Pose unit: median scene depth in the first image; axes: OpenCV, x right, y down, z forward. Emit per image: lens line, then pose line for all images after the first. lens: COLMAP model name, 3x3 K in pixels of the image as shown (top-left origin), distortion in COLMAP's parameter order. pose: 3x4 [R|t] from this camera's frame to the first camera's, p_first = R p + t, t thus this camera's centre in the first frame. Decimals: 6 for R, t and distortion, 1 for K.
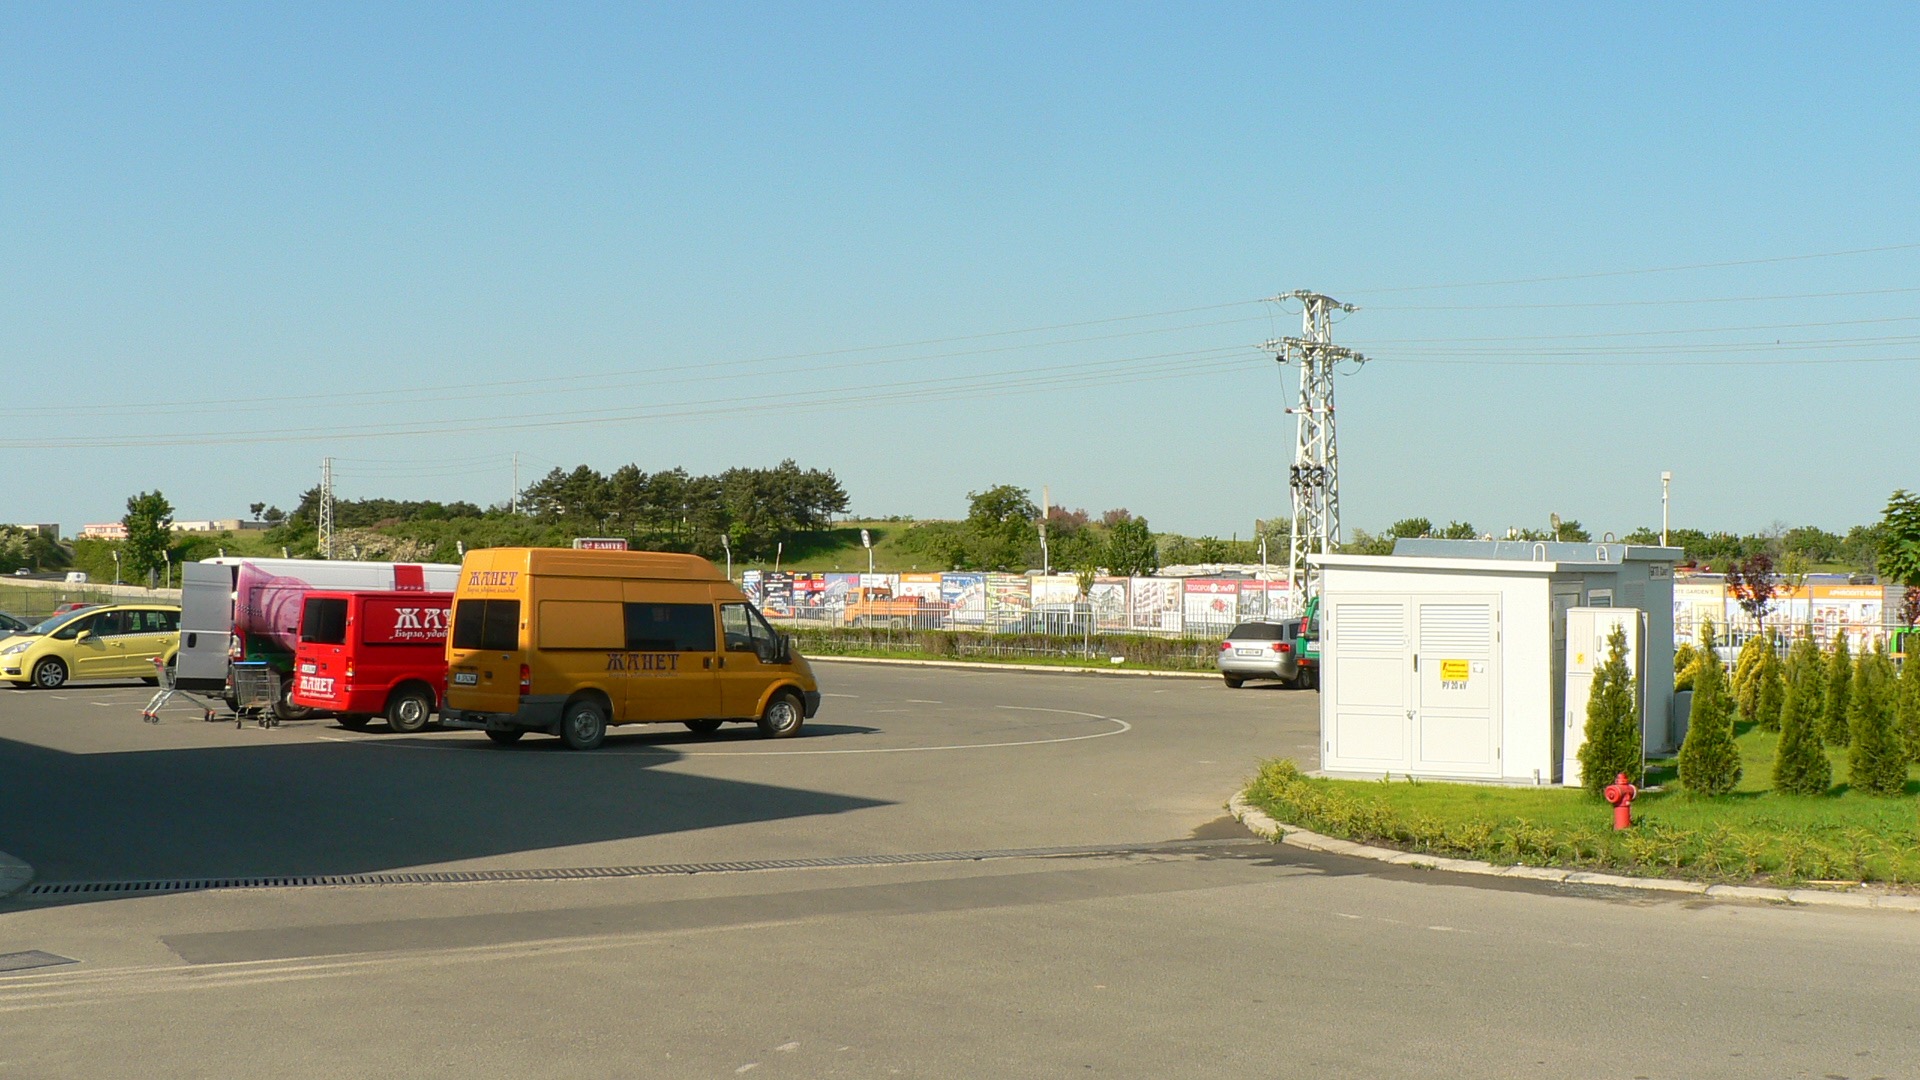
lens RADIAL K [[2113.5, 0, 951.4], [0, 2113.5, 537.9], [0, 0, 1]] dist [-0.168642, 0.161838]
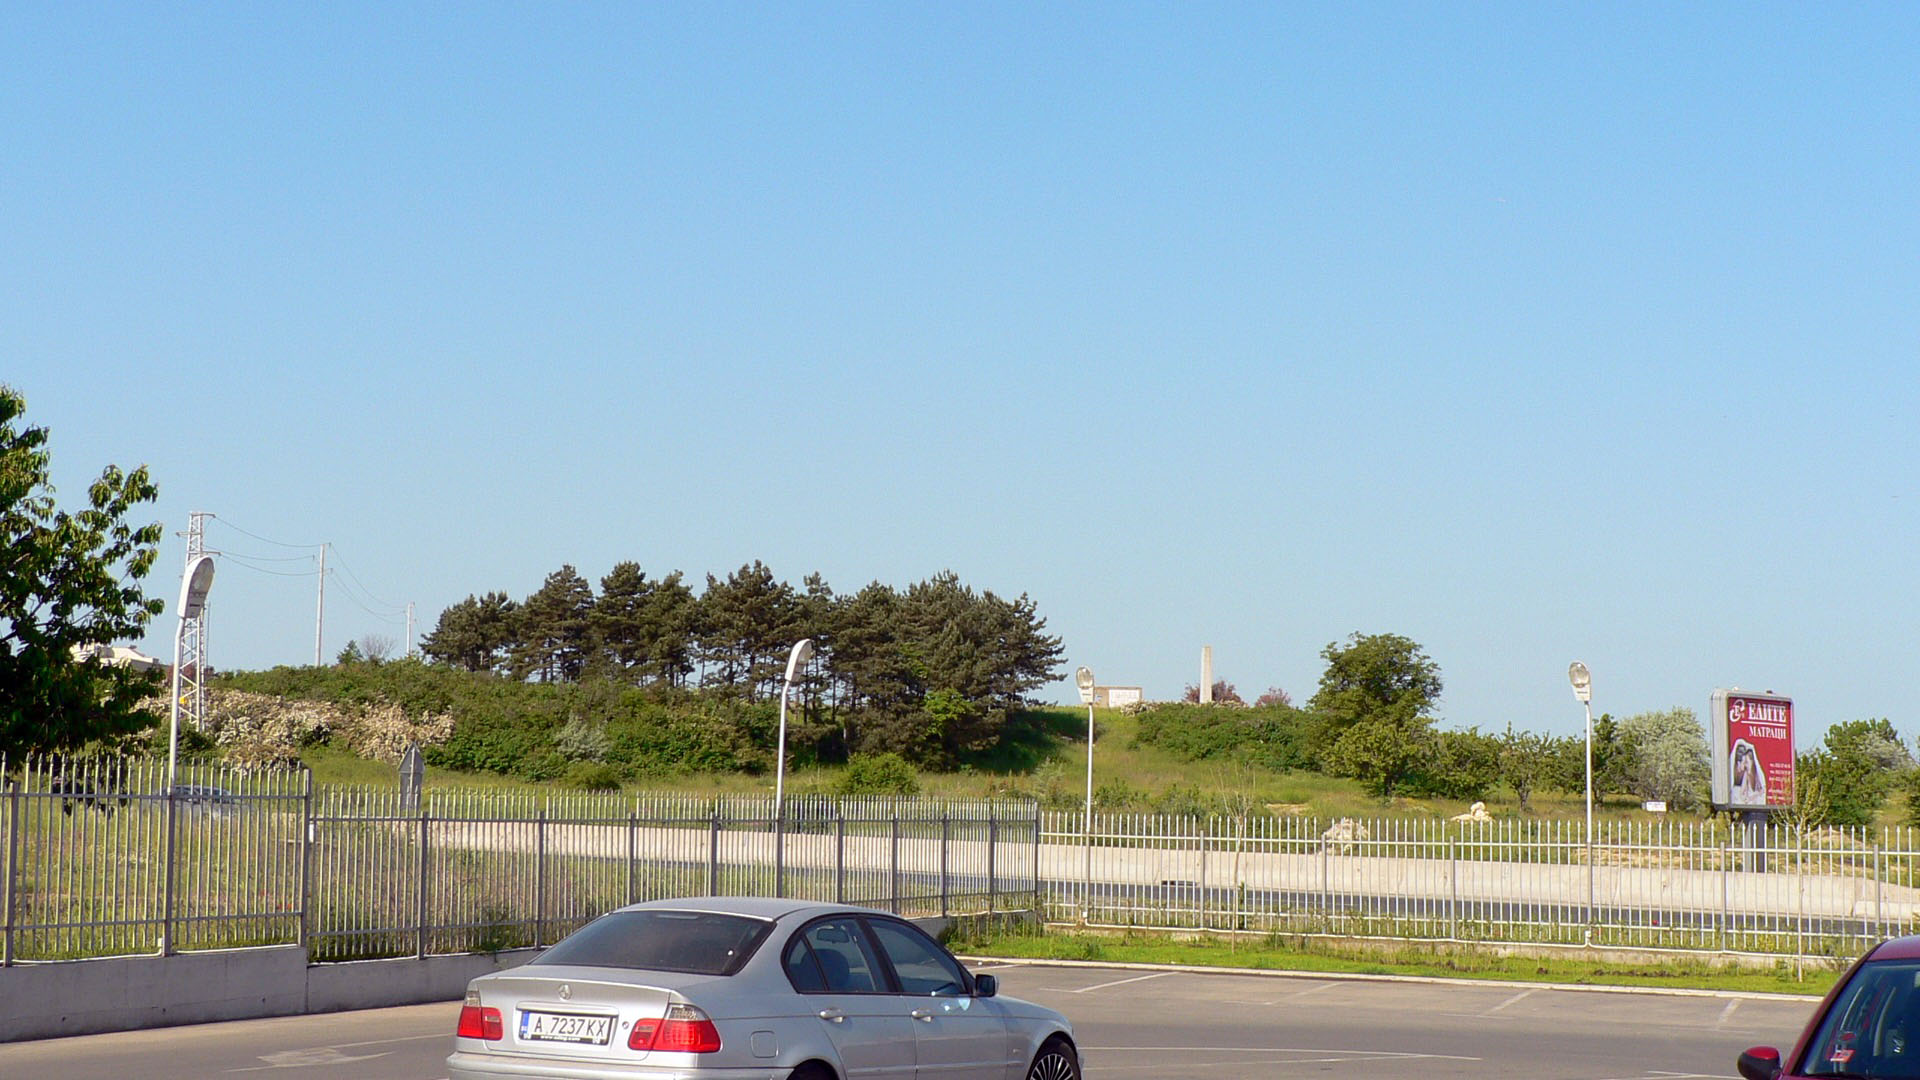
lens RADIAL K [[3006.2, 0, 946.5], [0, 3006.2, 537.2], [0, 0, 1]] dist [0.002433, 0.121672]
pose [[0.977797, 0.037485, 0.206175, -0.270495], [-0.022612, 0.997000, -0.074027, 0.010047], [-0.208331, 0.067722, 0.975711, 0.337413]]
